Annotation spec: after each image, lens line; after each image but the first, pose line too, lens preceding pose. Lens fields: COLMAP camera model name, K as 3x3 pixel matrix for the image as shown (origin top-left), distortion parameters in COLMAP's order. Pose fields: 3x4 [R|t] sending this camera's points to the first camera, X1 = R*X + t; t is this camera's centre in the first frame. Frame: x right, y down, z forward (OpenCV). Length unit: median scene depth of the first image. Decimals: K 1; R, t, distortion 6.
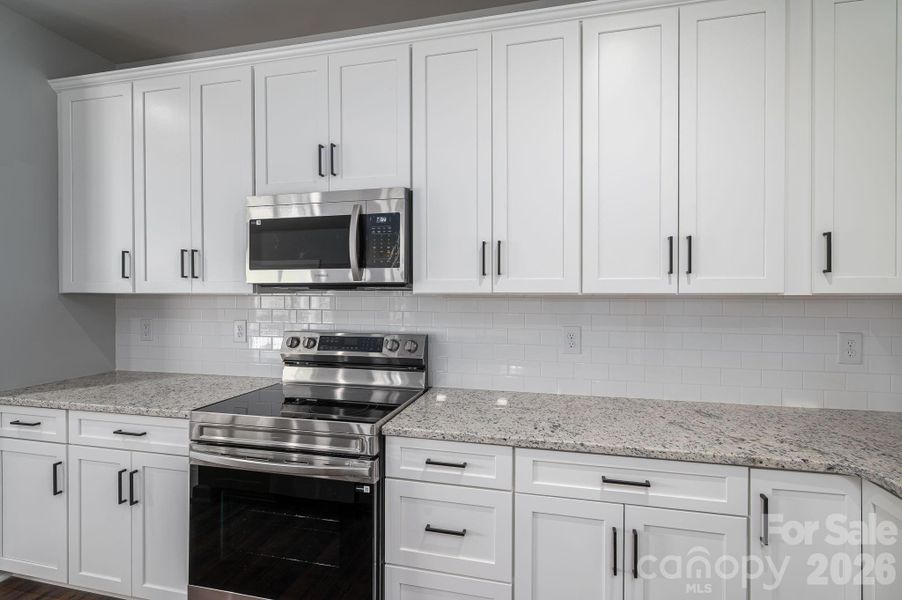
lens RADIAL K [[438.6, 0, 452.3], [0, 438.6, 291.9], [0, 0, 1]] dist [0.012689, -0.002146]
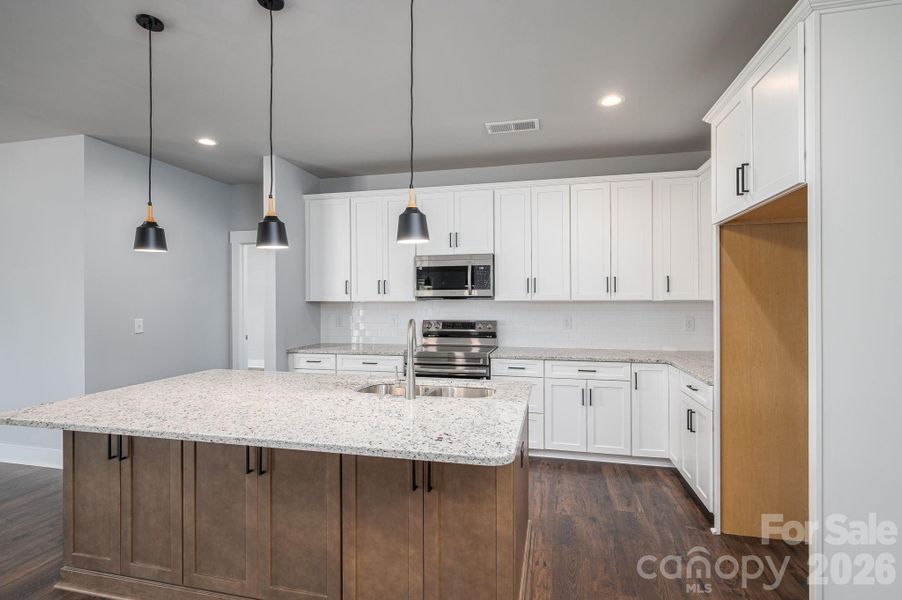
lens RADIAL K [[438.6, 0, 446.0], [0, 438.6, 294.7], [0, 0, 1]] dist [0.012689, -0.002146]
pose [[0.999928, -0.006574, -0.010019, -0.325333], [0.006516, 0.999961, -0.005893, -0.016144], [0.010058, 0.005828, 0.999932, -1.263262]]
